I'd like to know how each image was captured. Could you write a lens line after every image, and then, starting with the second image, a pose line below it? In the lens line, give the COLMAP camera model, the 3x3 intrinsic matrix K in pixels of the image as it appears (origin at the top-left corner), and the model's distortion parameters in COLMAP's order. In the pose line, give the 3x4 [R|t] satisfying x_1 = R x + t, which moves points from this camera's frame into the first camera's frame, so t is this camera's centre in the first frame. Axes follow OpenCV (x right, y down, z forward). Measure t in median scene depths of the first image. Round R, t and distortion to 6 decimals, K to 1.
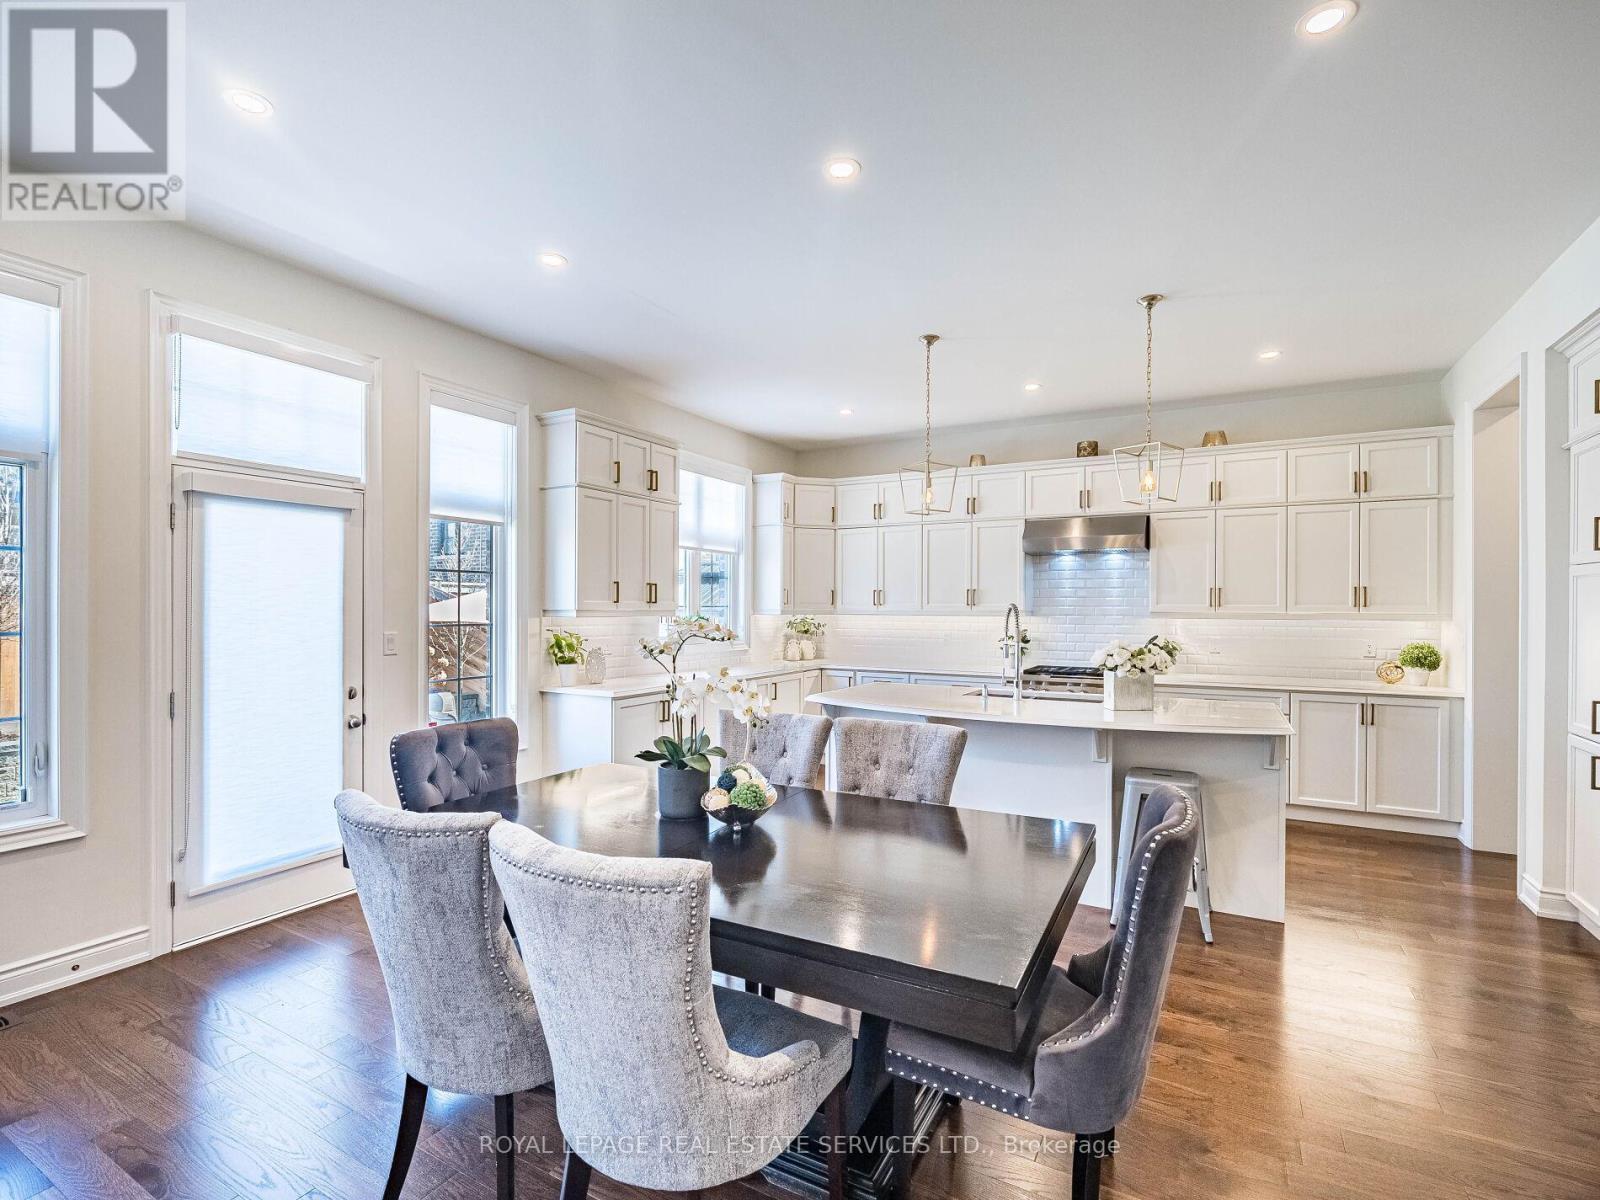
lens RADIAL K [[748.6, 0, 805.0], [0, 748.6, 608.5], [0, 0, 1]] dist [0.000875, 0.000076]
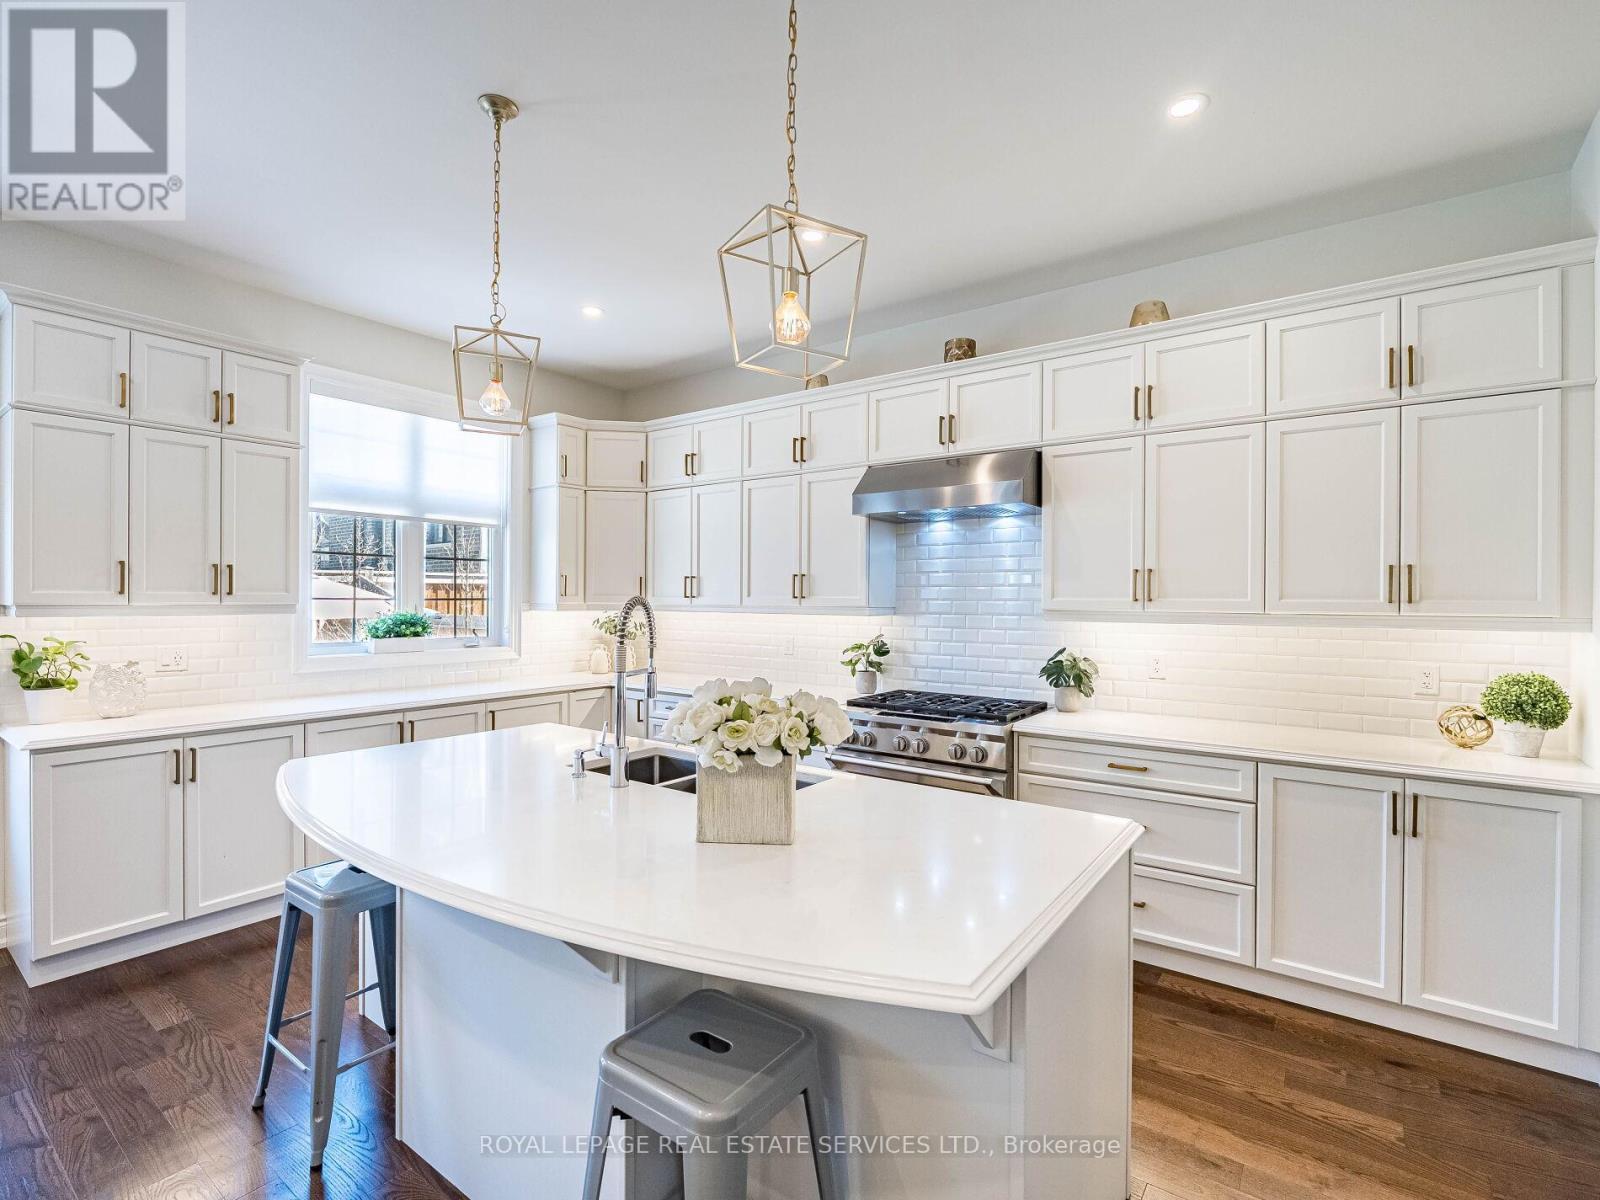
lens RADIAL K [[744.9, 0, 800.0], [0, 744.9, 600.0], [0, 0, 1]] dist [-0.004710, -0.000205]
pose [[0.991853, 0.002024, -0.127372, 0.372213], [-0.001867, 0.999997, 0.001354, -0.004135], [0.127375, -0.001105, 0.991854, 0.409061]]
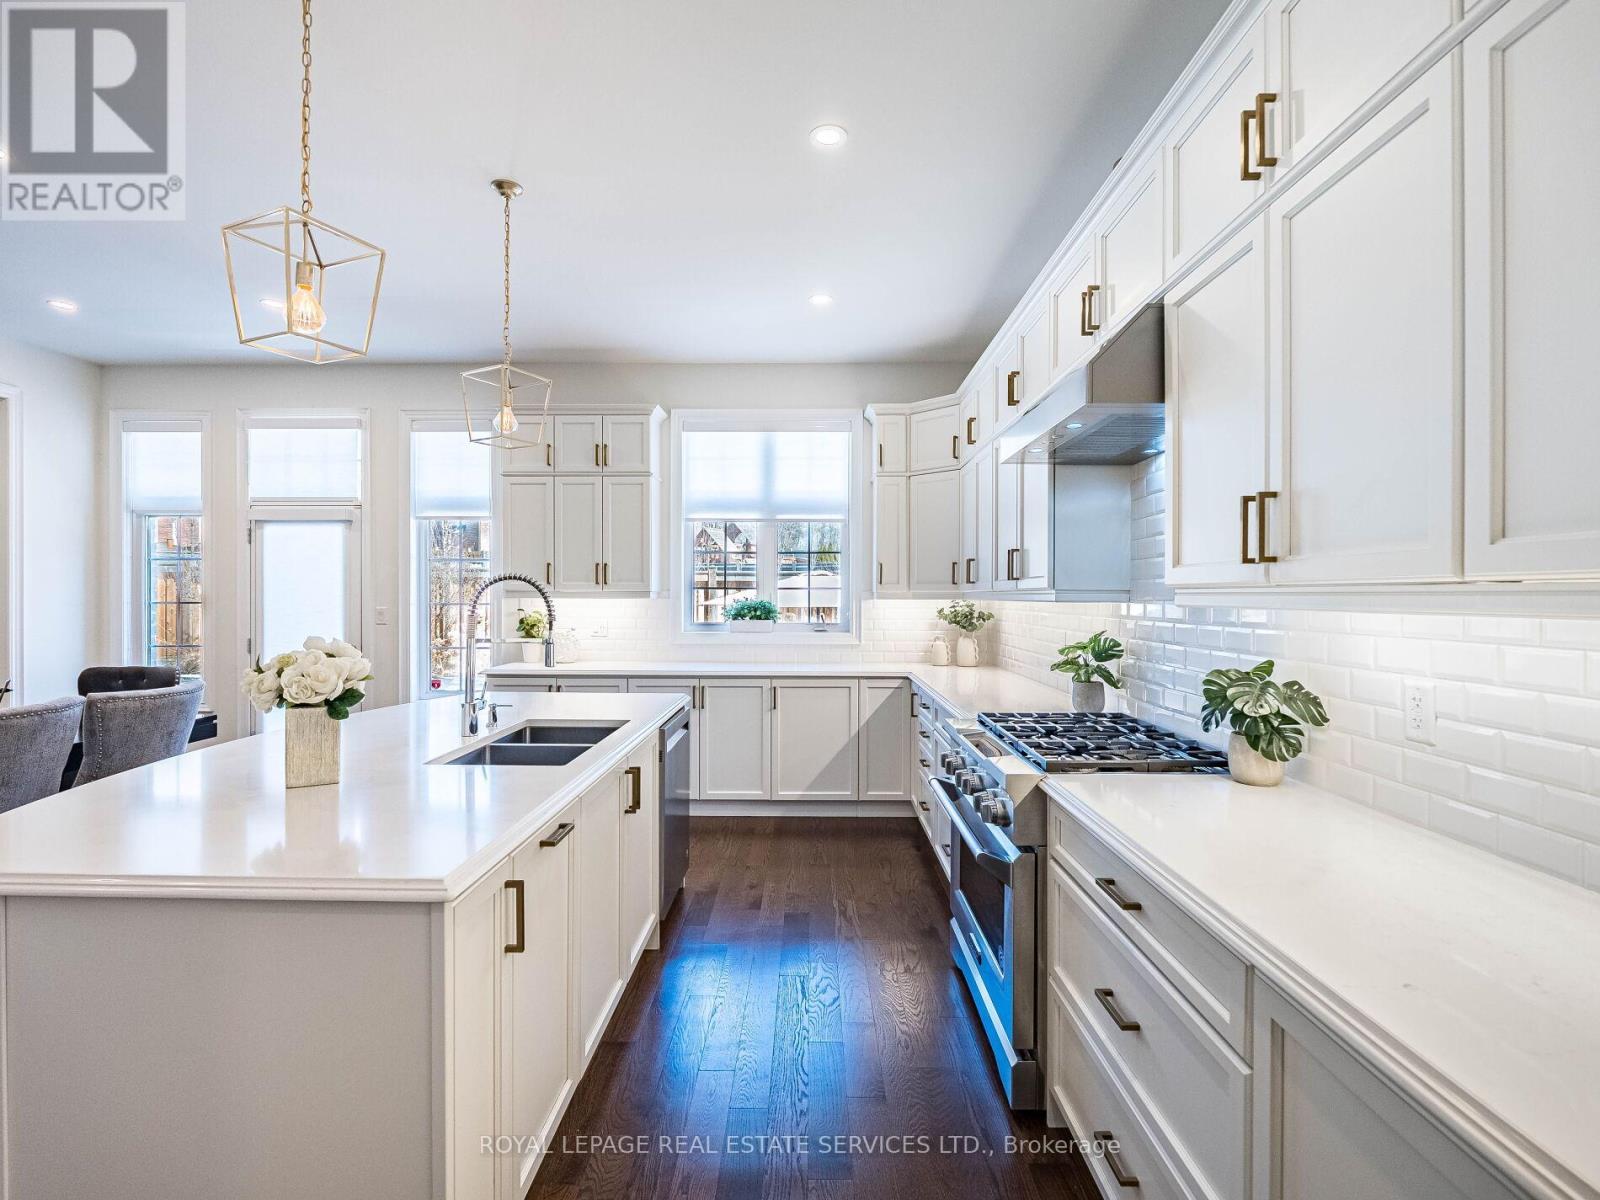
lens RADIAL K [[744.9, 0, 800.0], [0, 744.9, 600.0], [0, 0, 1]] dist [-0.004710, -0.000205]
pose [[0.476649, 0.002374, -0.879091, 0.731349], [-0.001021, 0.999997, 0.002147, 0.010619], [0.879093, -0.000126, 0.476650, 0.752809]]
